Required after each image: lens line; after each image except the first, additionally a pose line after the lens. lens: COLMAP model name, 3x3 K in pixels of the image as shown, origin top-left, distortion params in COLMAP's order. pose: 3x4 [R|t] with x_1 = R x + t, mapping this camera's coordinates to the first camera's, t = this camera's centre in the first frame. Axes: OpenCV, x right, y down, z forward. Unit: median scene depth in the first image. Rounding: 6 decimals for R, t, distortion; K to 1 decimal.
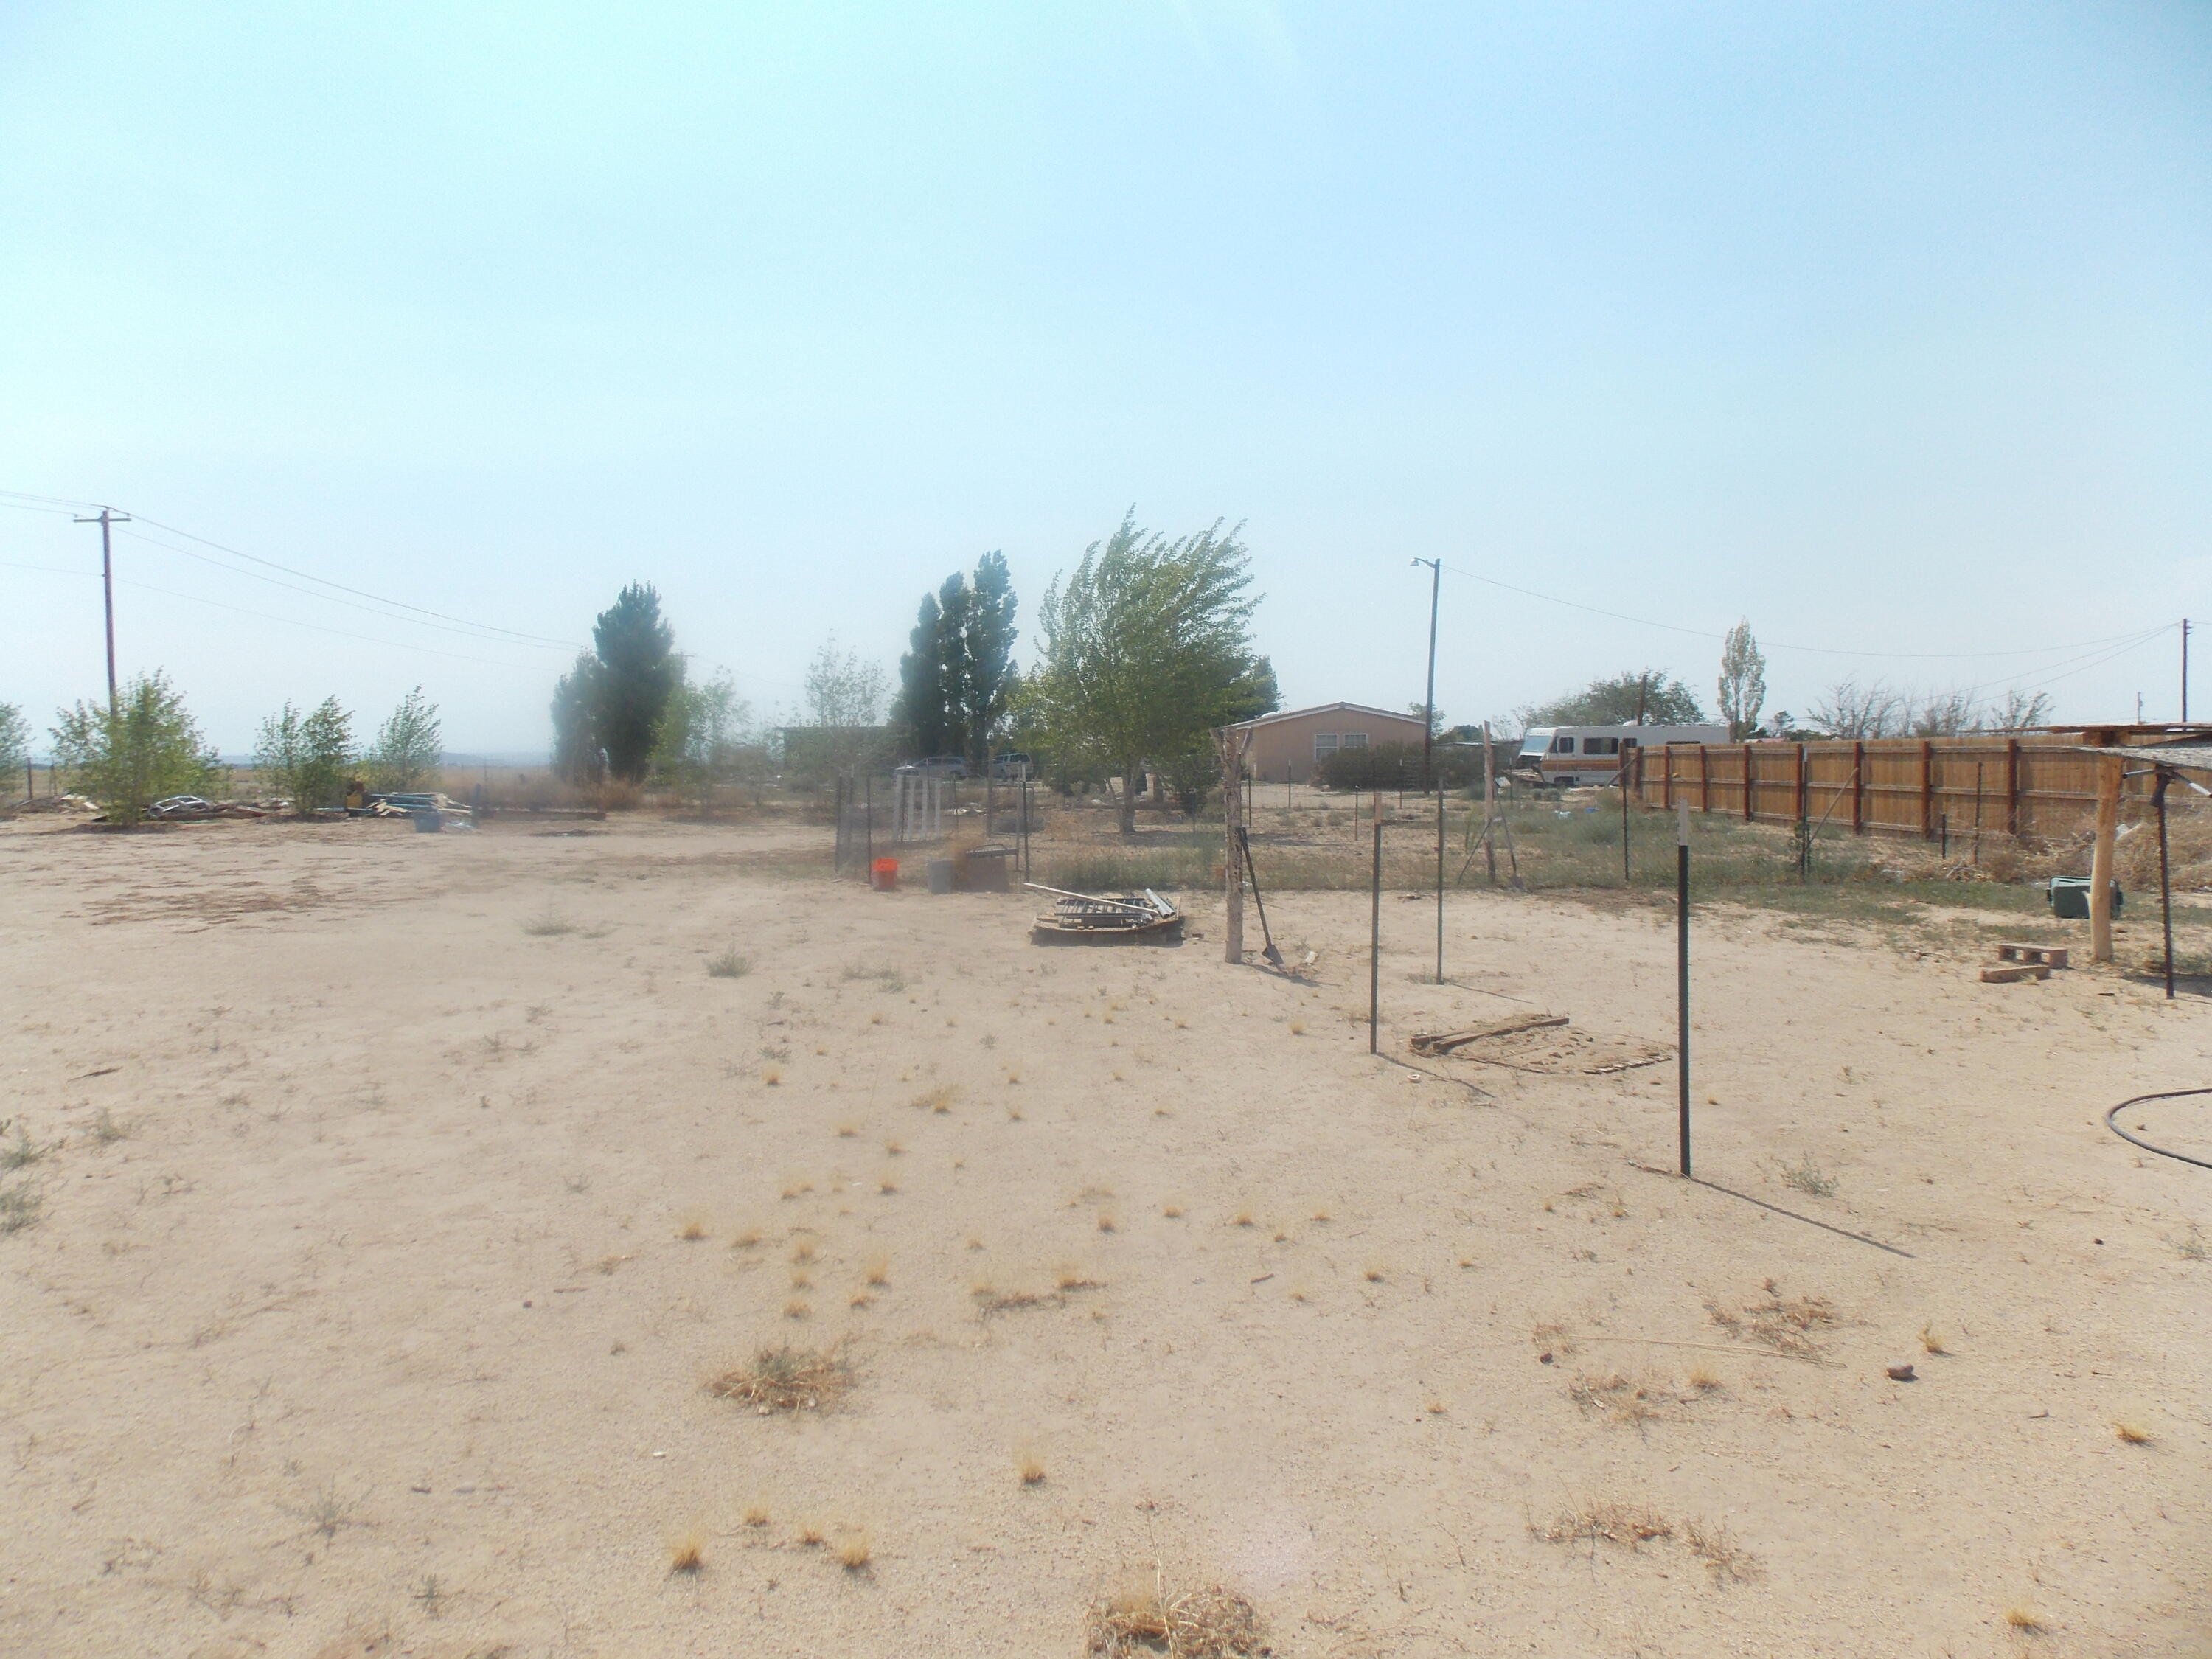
lens RADIAL K [[1445.3, 0, 1106.0], [0, 1445.3, 829.5], [0, 0, 1]] dist [-0.000295, 0.000501]
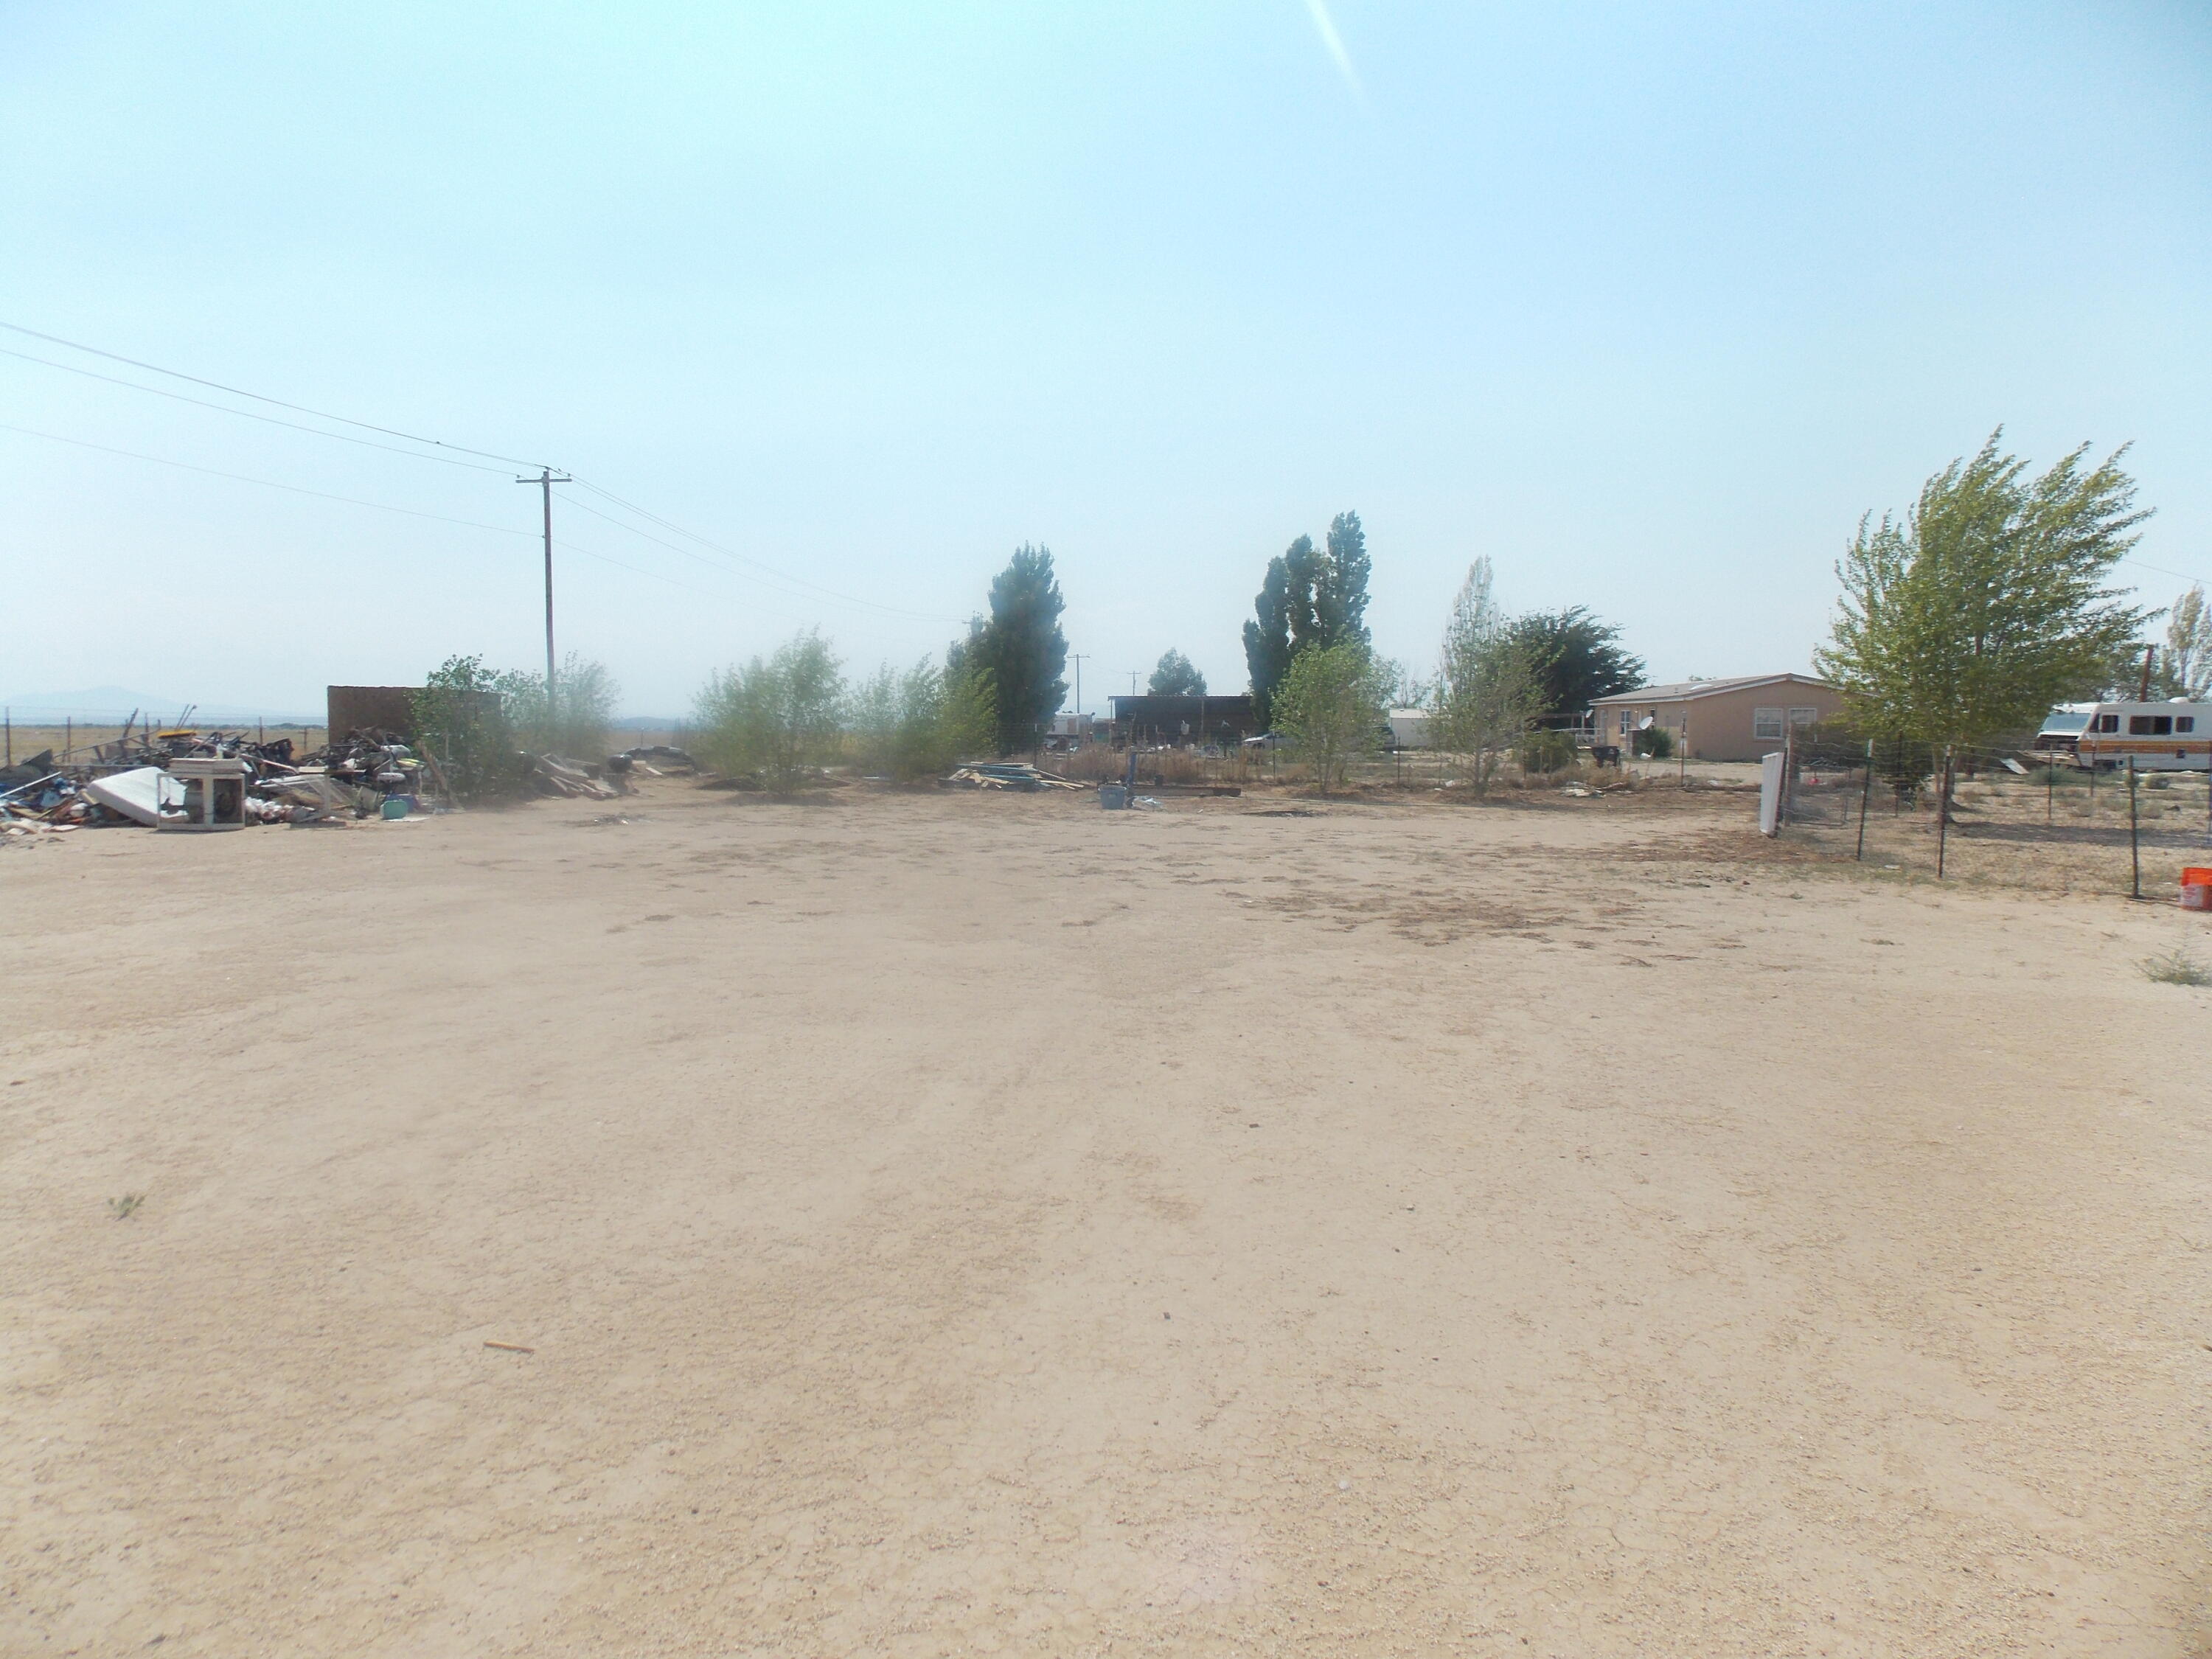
lens RADIAL K [[1449.3, 0, 1106.0], [0, 1449.3, 829.5], [0, 0, 1]] dist [-0.001694, -0.011313]
pose [[0.992895, 0.018711, -0.117512, -0.161277], [-0.016506, 0.999669, 0.019713, -0.001256], [0.117842, -0.017633, 0.992876, 0.048807]]
